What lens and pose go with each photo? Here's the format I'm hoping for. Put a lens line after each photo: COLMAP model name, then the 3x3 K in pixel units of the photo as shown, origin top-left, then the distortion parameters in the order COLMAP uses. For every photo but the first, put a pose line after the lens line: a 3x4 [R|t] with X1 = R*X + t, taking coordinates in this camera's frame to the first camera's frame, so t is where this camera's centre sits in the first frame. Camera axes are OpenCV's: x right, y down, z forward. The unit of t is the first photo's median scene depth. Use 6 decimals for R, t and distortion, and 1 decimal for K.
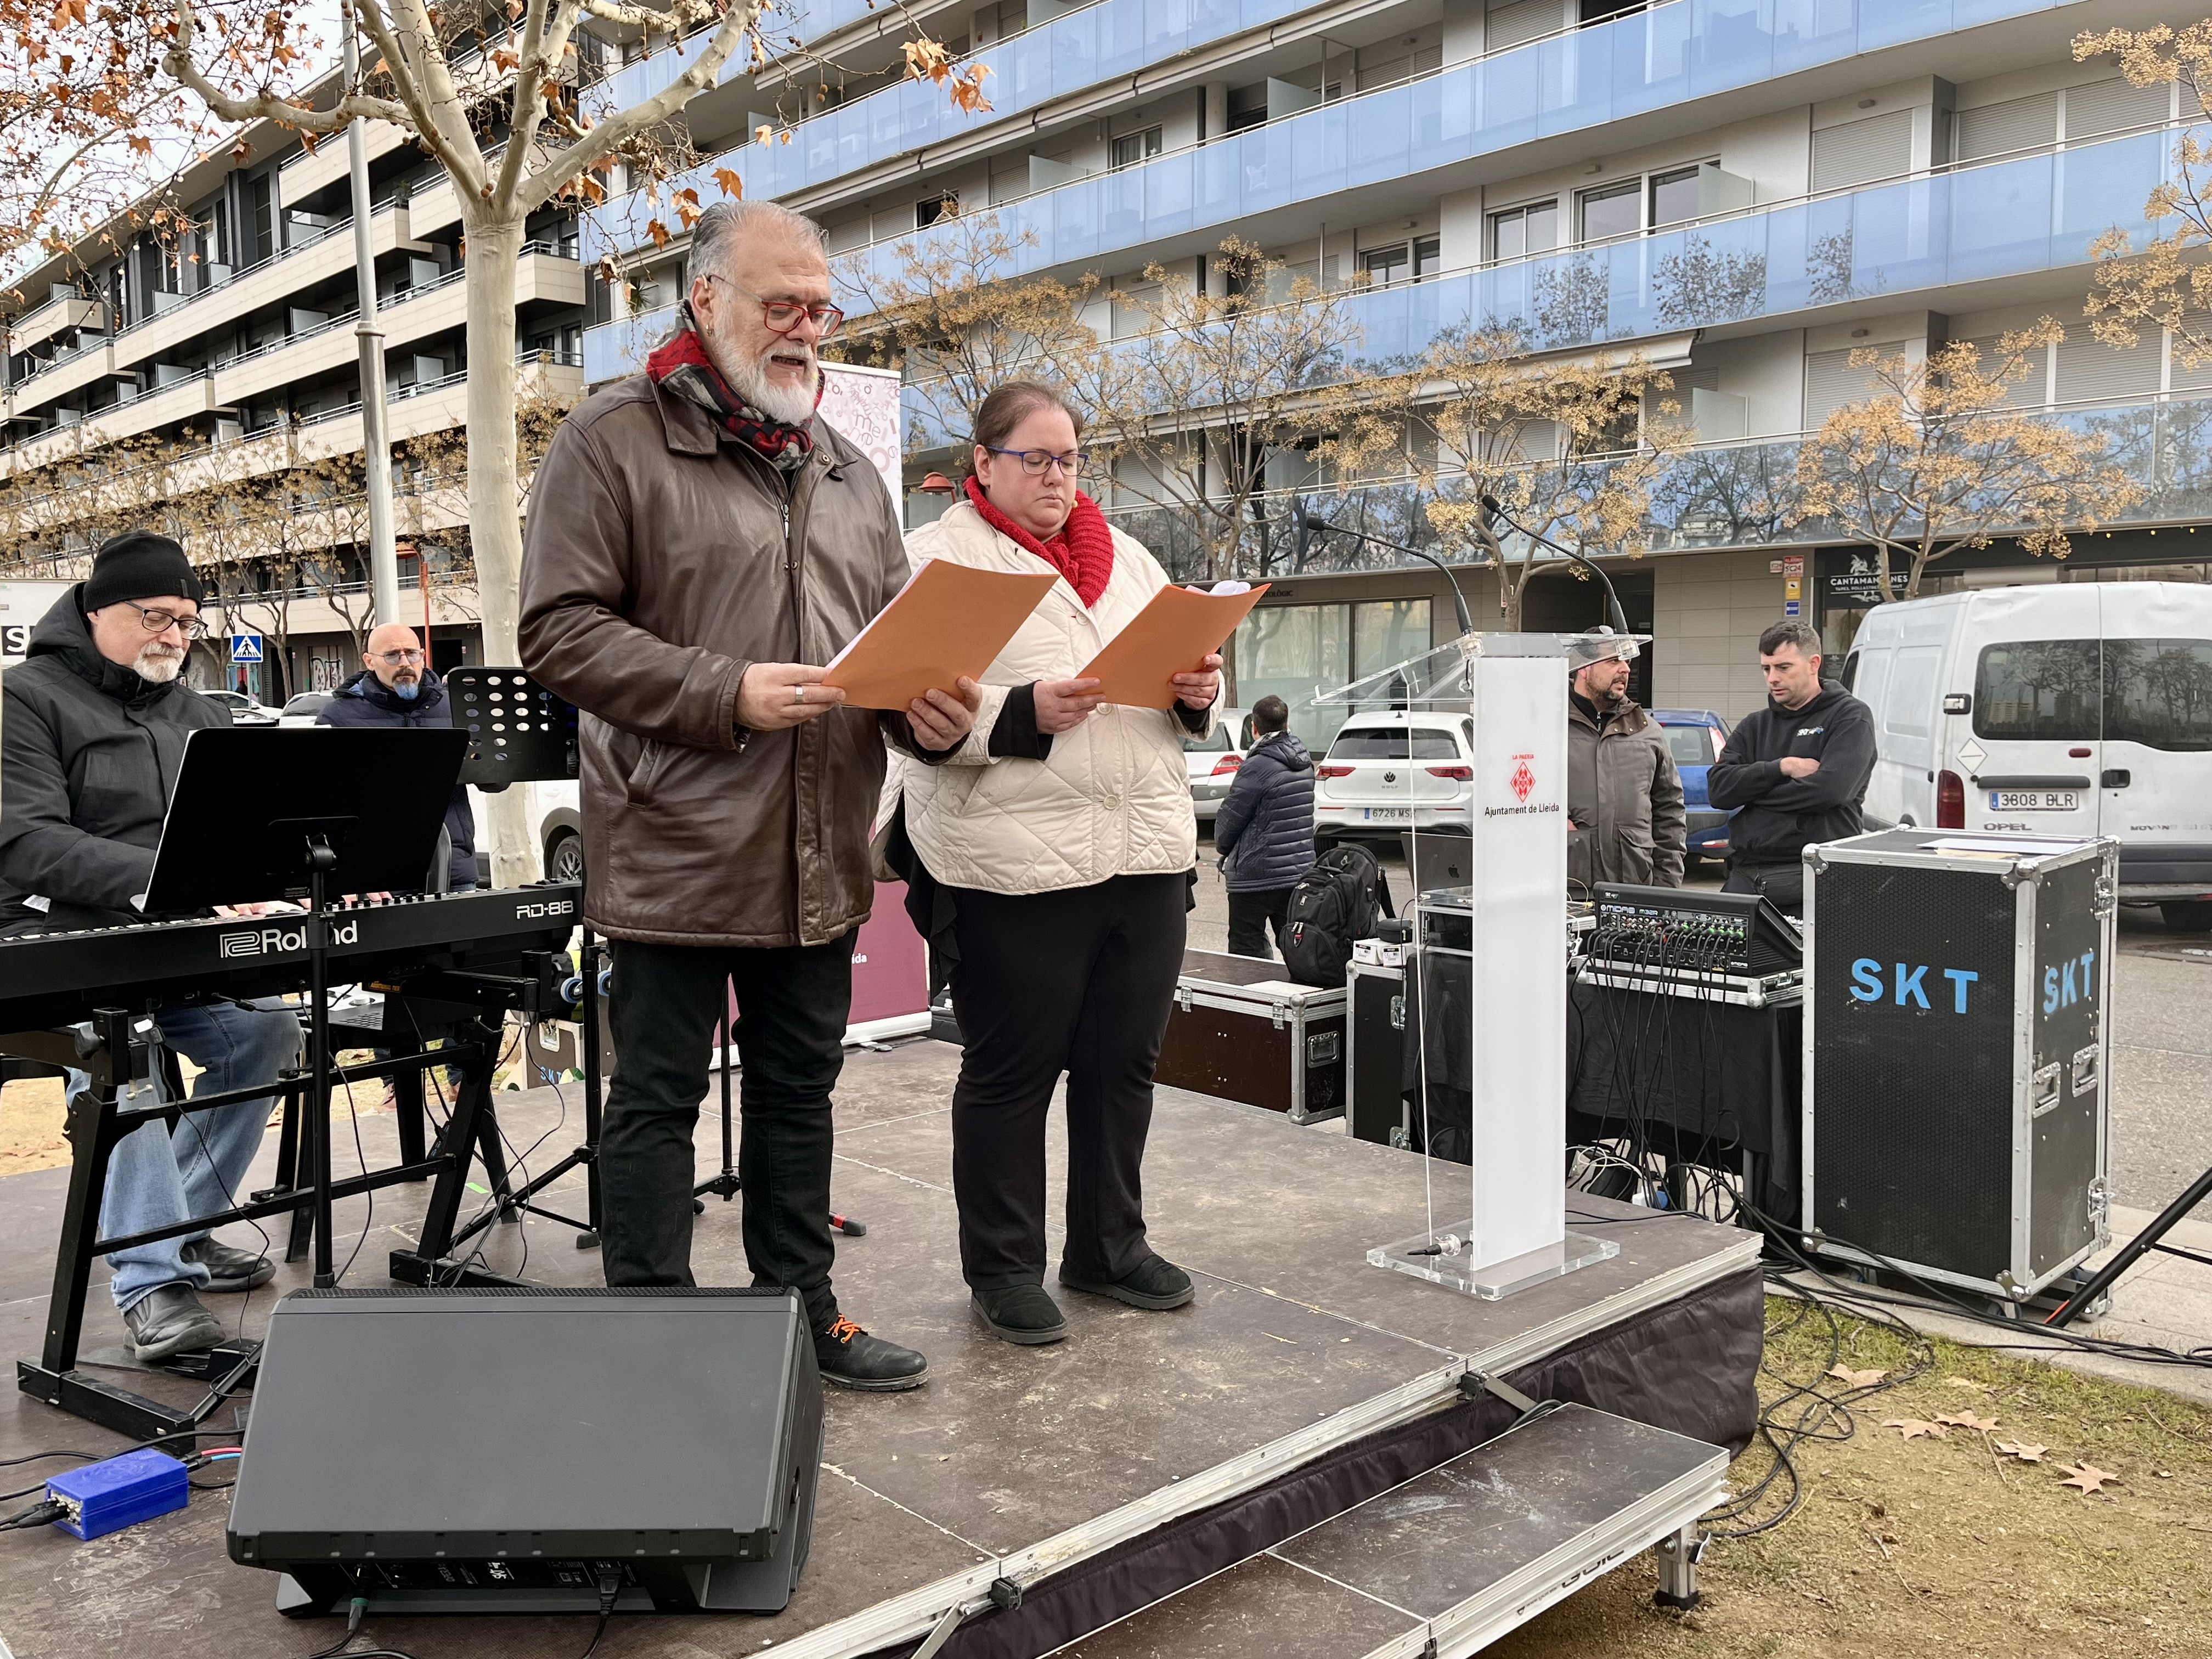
lens RADIAL K [[1809.1, 0, 1100.9], [0, 1809.1, 828.7], [0, 0, 1]] dist [0.046067, -0.052290]
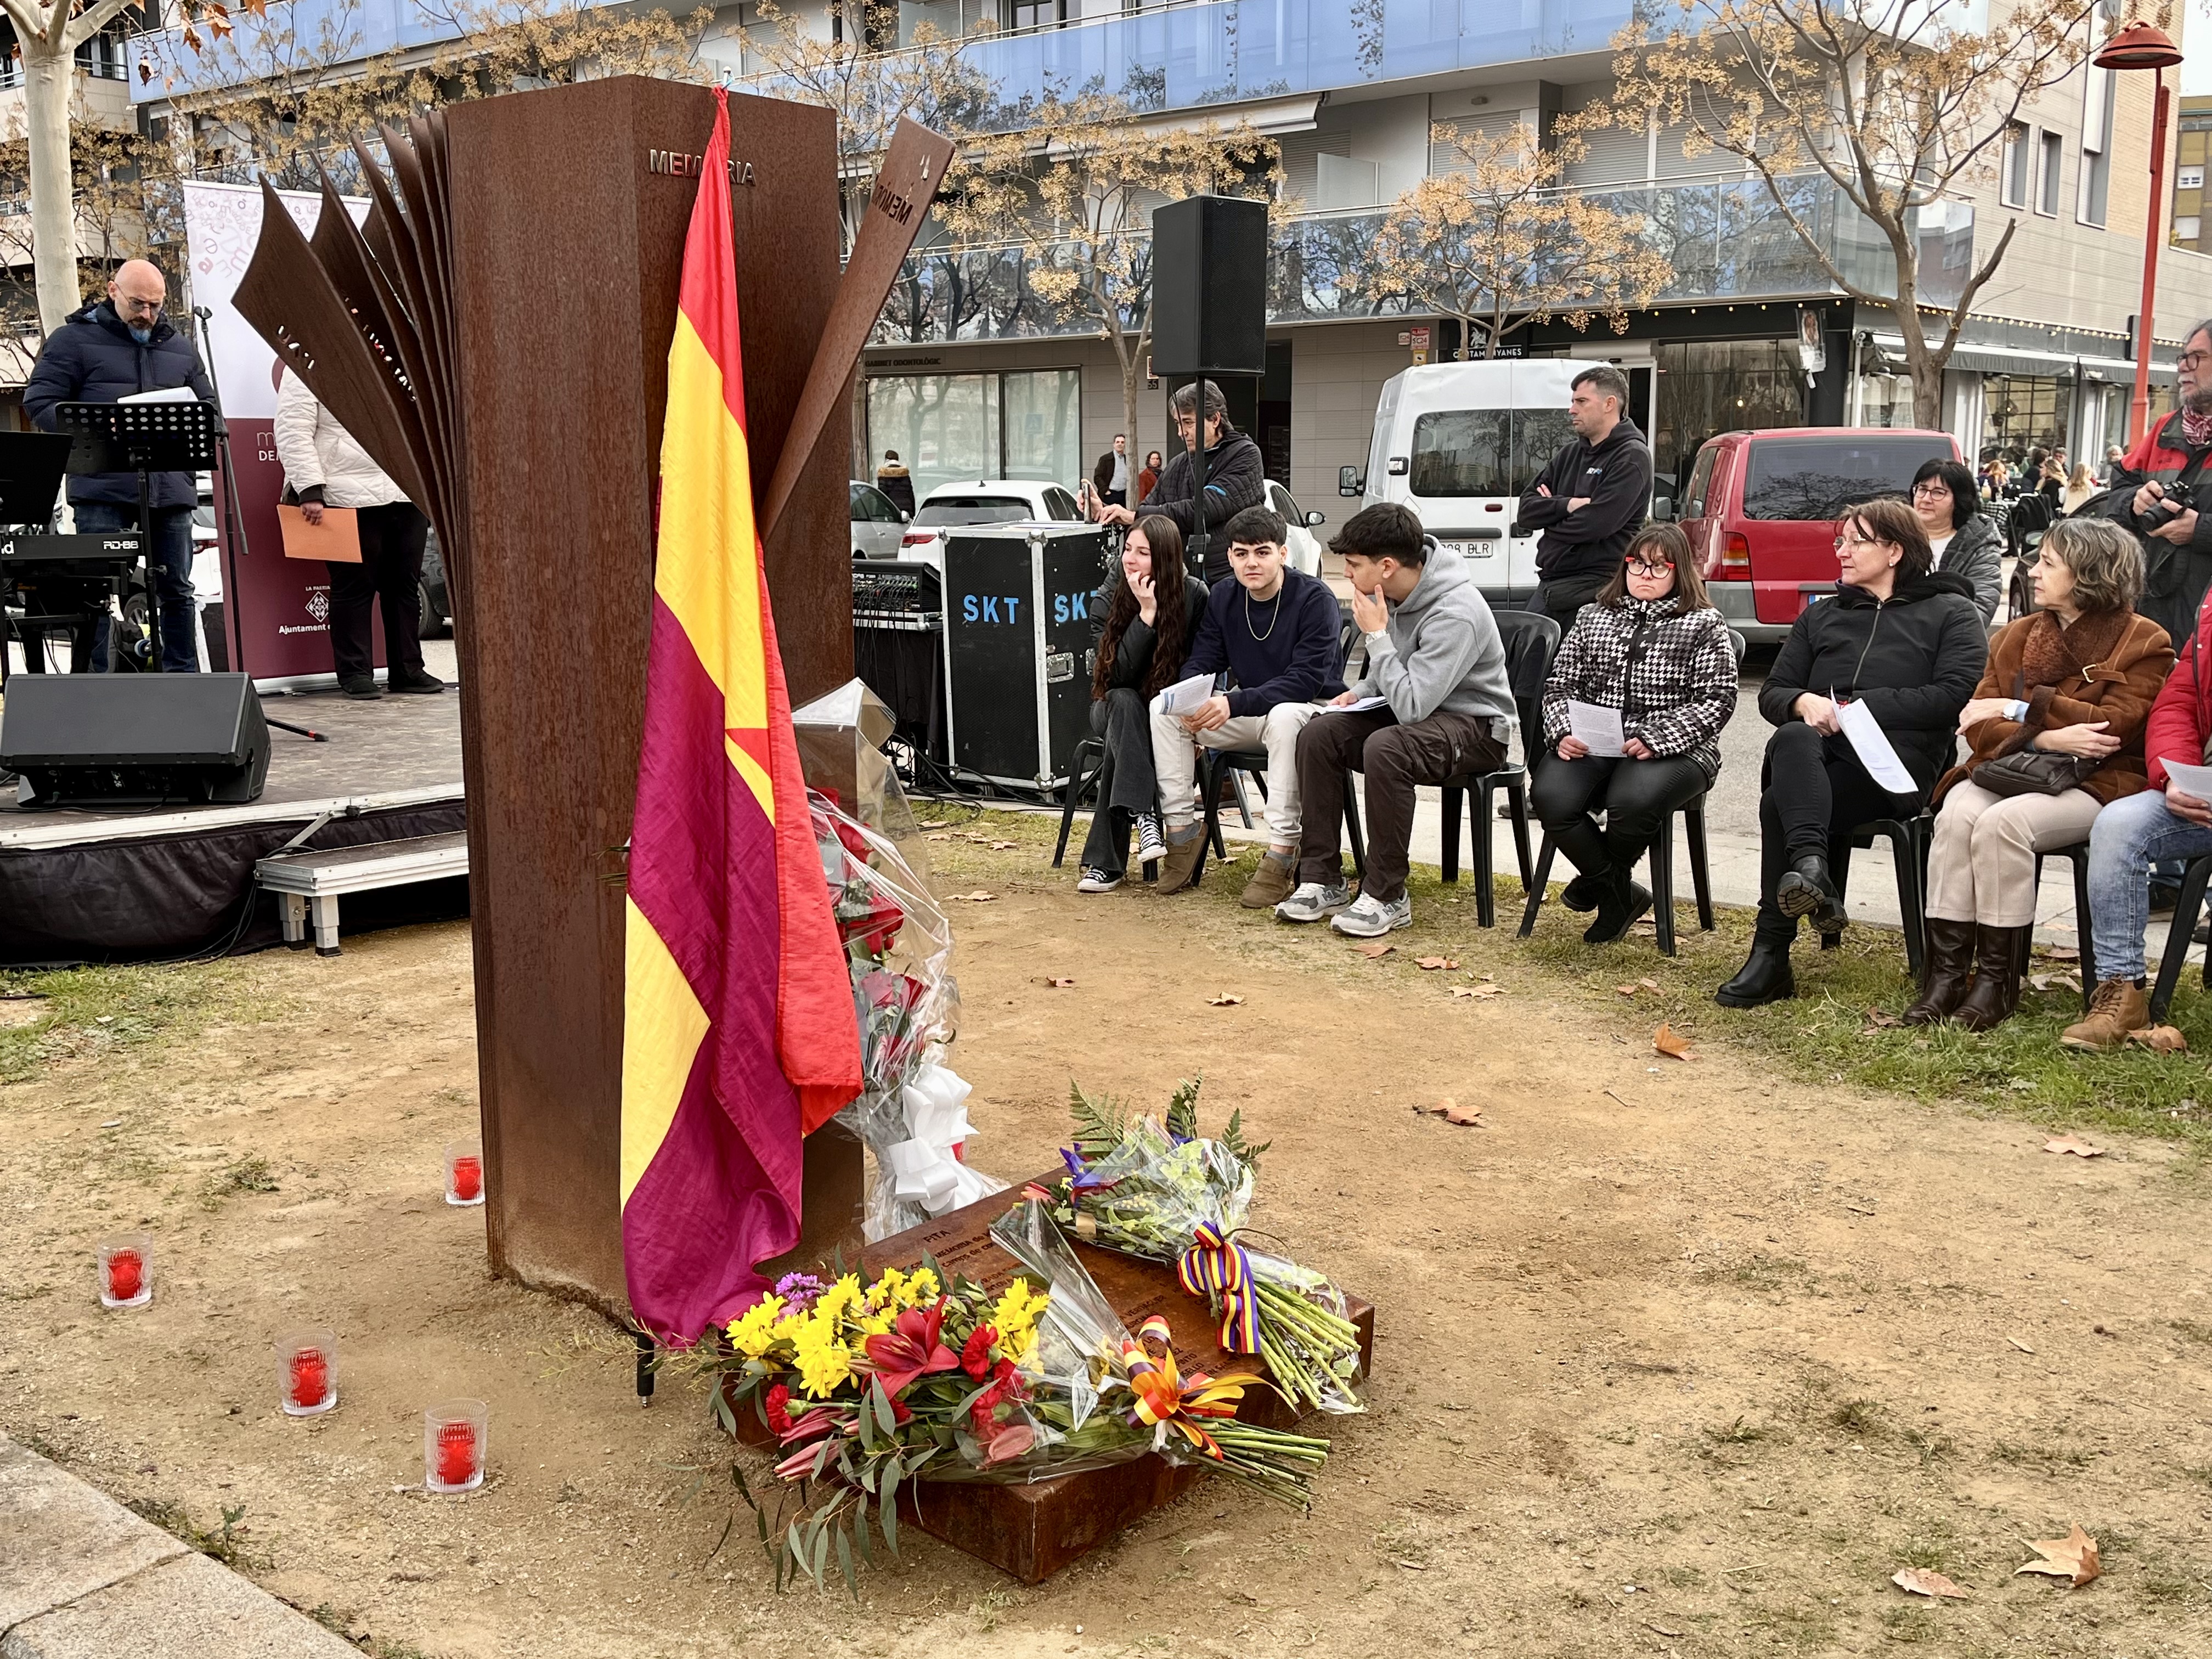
lens RADIAL K [[2136.3, 0, 1088.9], [0, 2136.3, 817.2], [0, 0, 1]] dist [0.032039, 0.000000]
pose [[0.991528, -0.020250, 0.128303, 0.067476], [0.009742, 0.996584, 0.082005, 0.028233], [-0.129525, -0.080060, 0.988339, -0.231814]]
